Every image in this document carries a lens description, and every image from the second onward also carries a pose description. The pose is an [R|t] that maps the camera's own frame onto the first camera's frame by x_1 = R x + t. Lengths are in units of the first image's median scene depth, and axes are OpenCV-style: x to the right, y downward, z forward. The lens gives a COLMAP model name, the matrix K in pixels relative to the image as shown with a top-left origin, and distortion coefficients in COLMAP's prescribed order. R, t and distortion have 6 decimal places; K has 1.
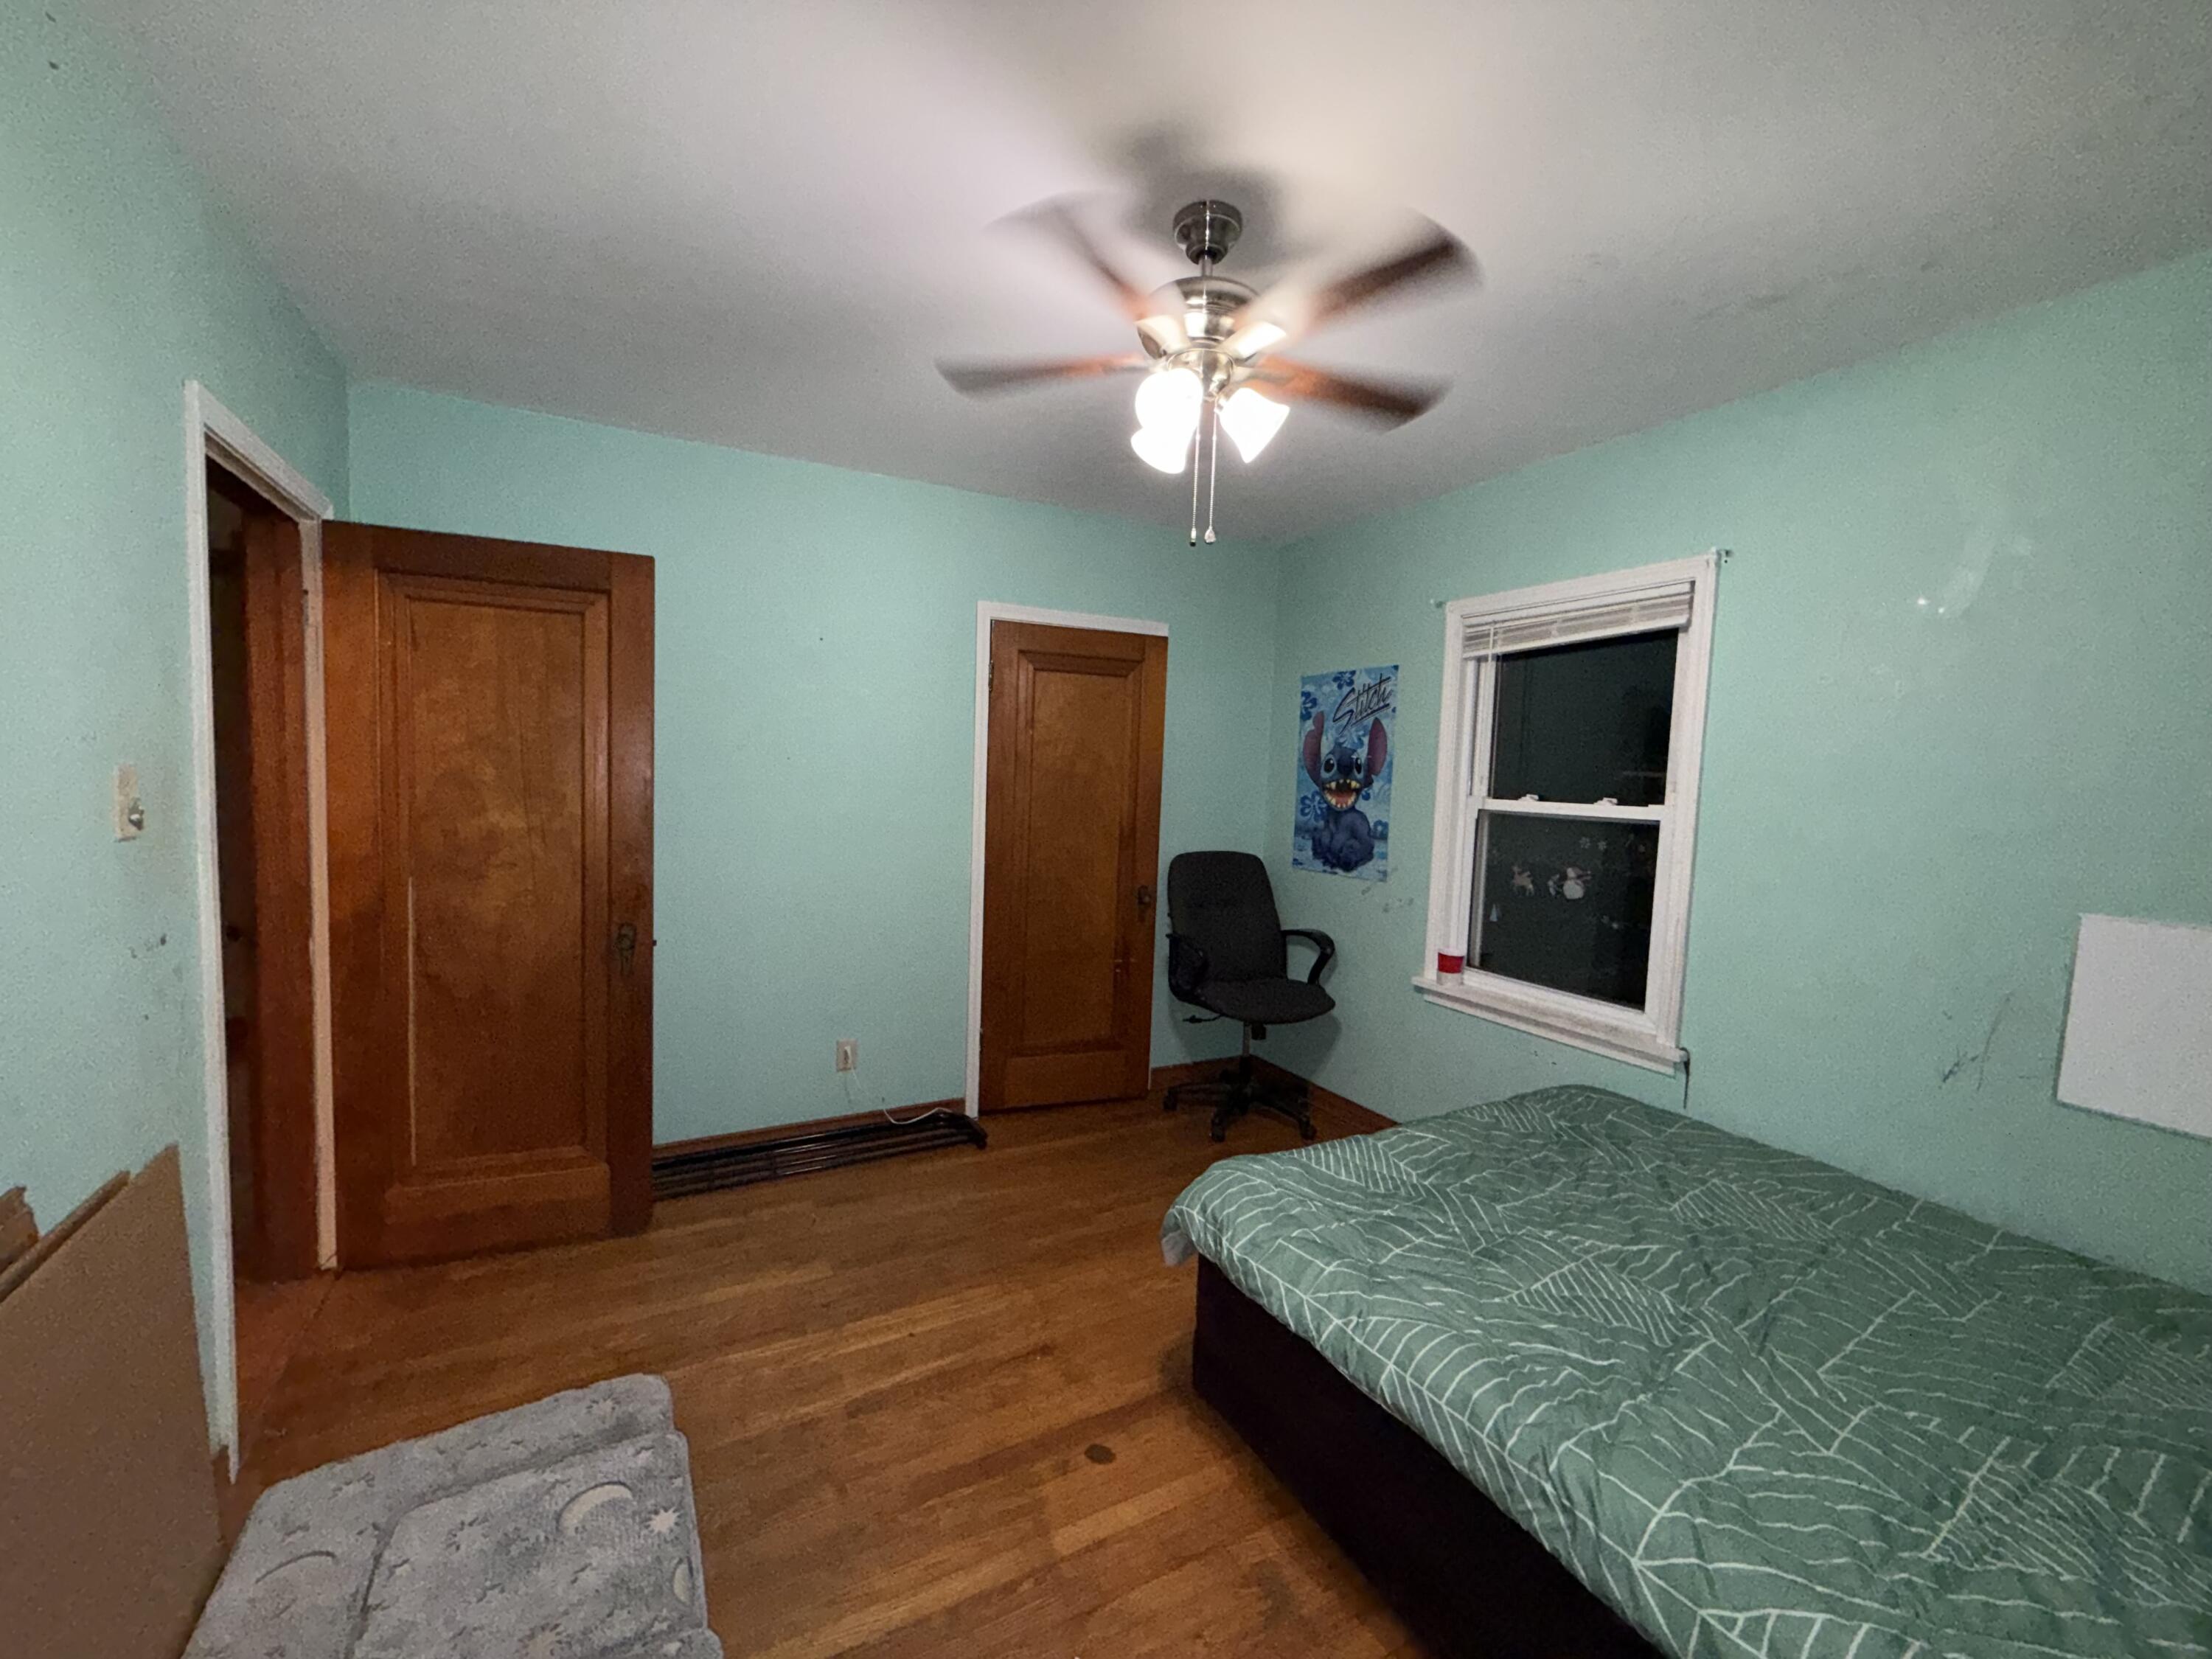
lens RADIAL K [[886.2, 0, 1106.0], [0, 886.2, 829.5], [0, 0, 1]] dist [-0.001086, 0.000041]
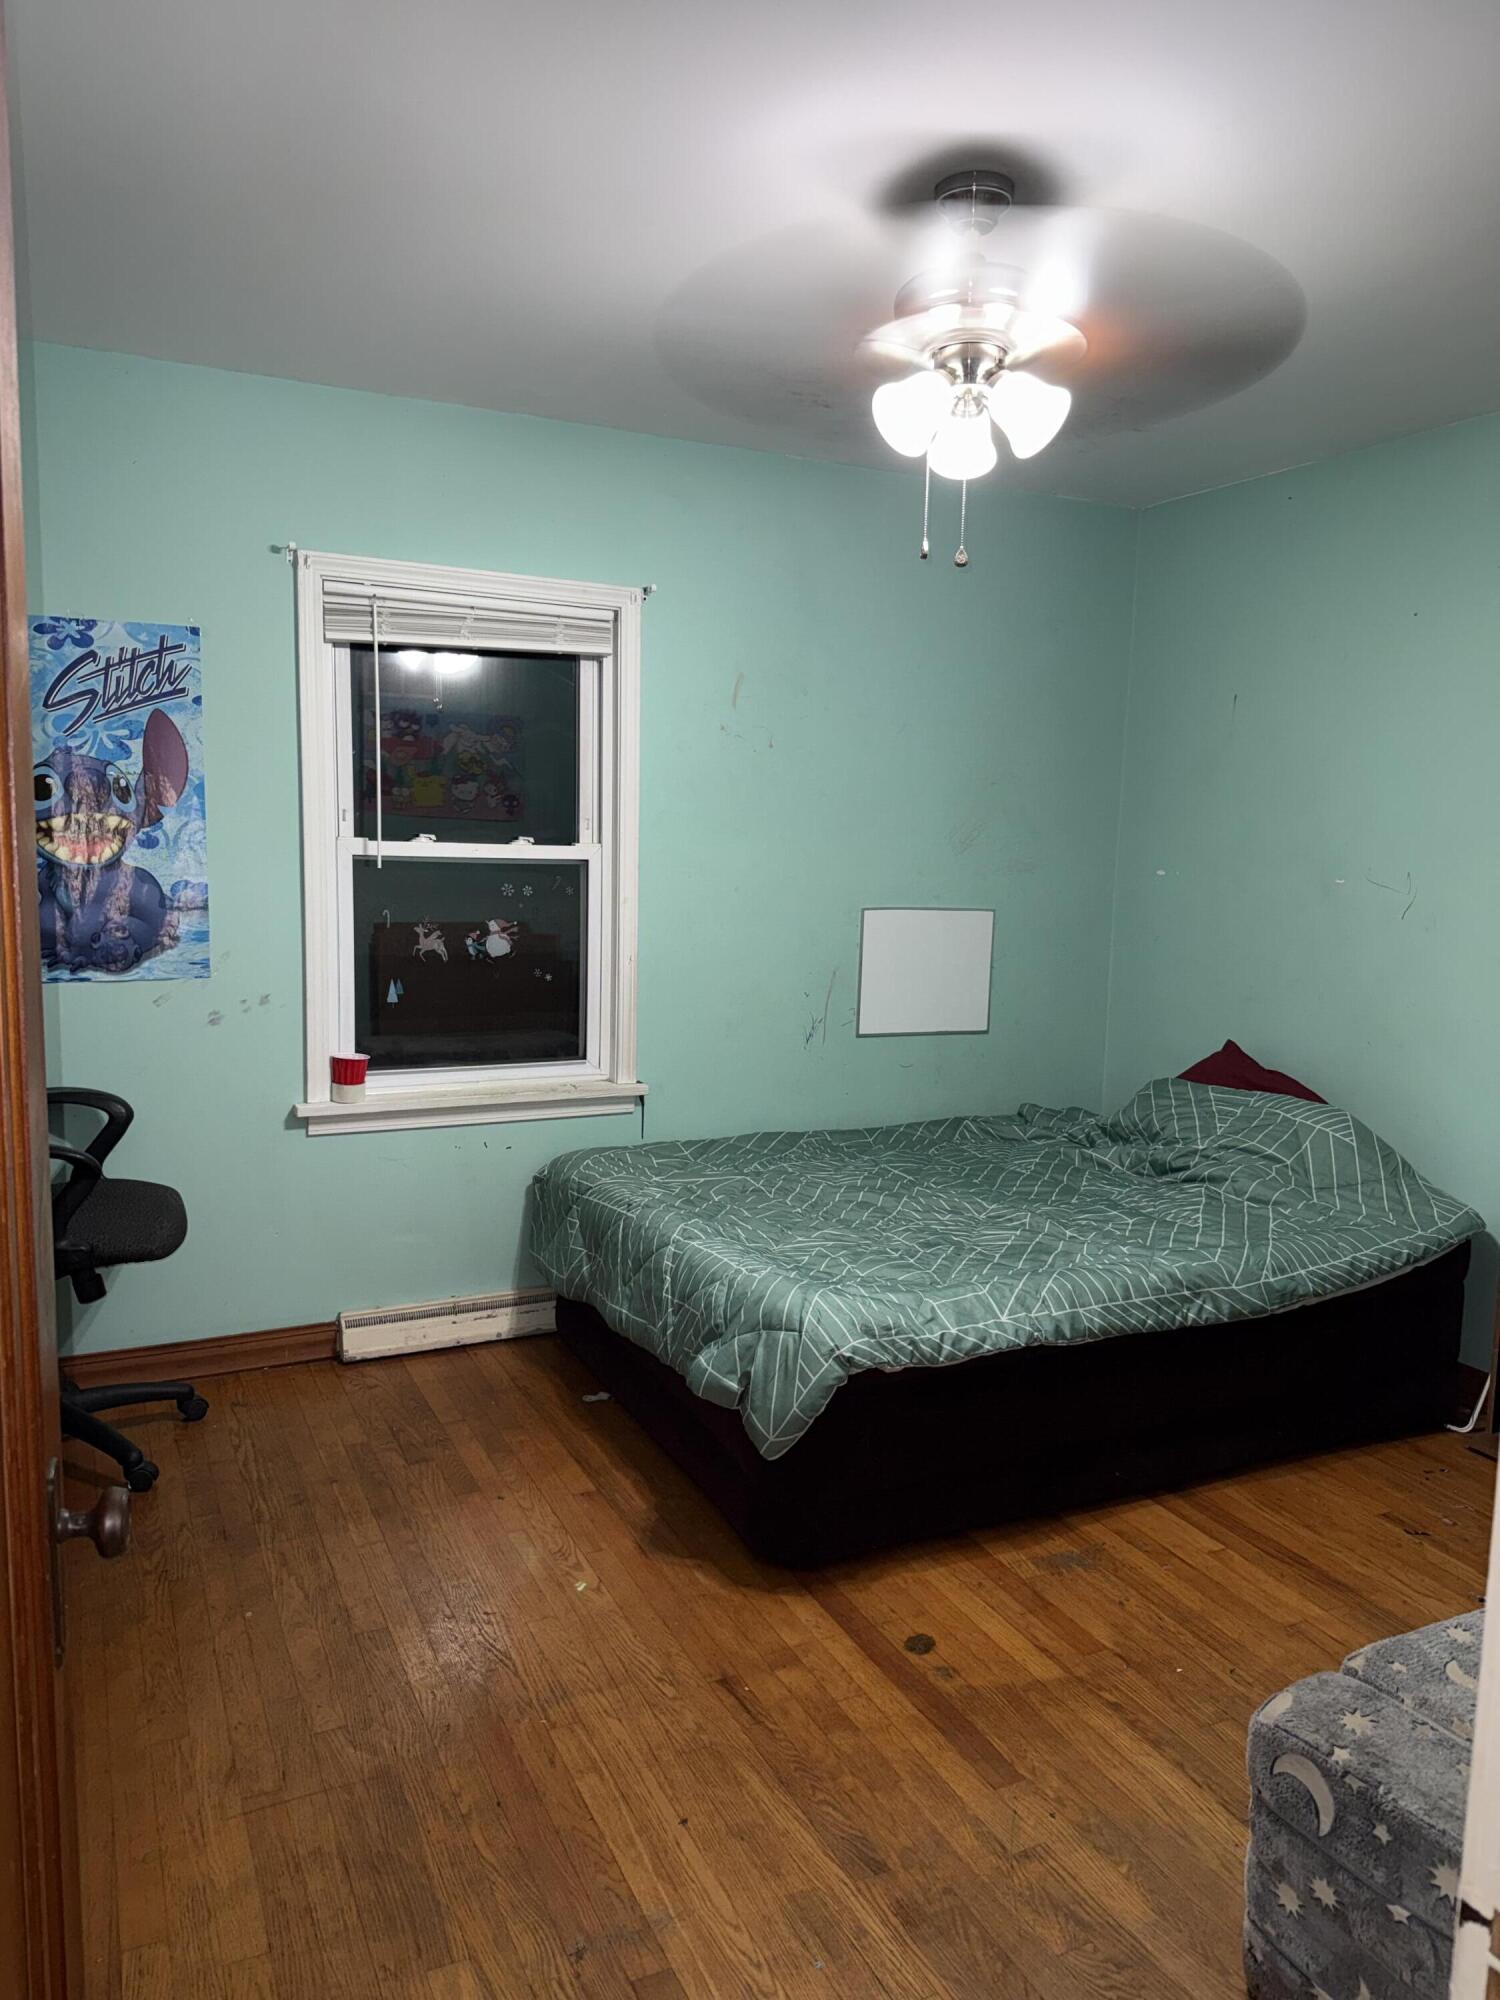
lens RADIAL K [[1388.2, 0, 750.0], [0, 1388.2, 1000.0], [0, 0, 1]] dist [0.138332, -0.274420]
pose [[0.048091, -0.148541, 0.987736, -0.774262], [0.044776, 0.988207, 0.146432, -0.064060], [-0.997839, 0.037184, 0.054174, 0.660894]]
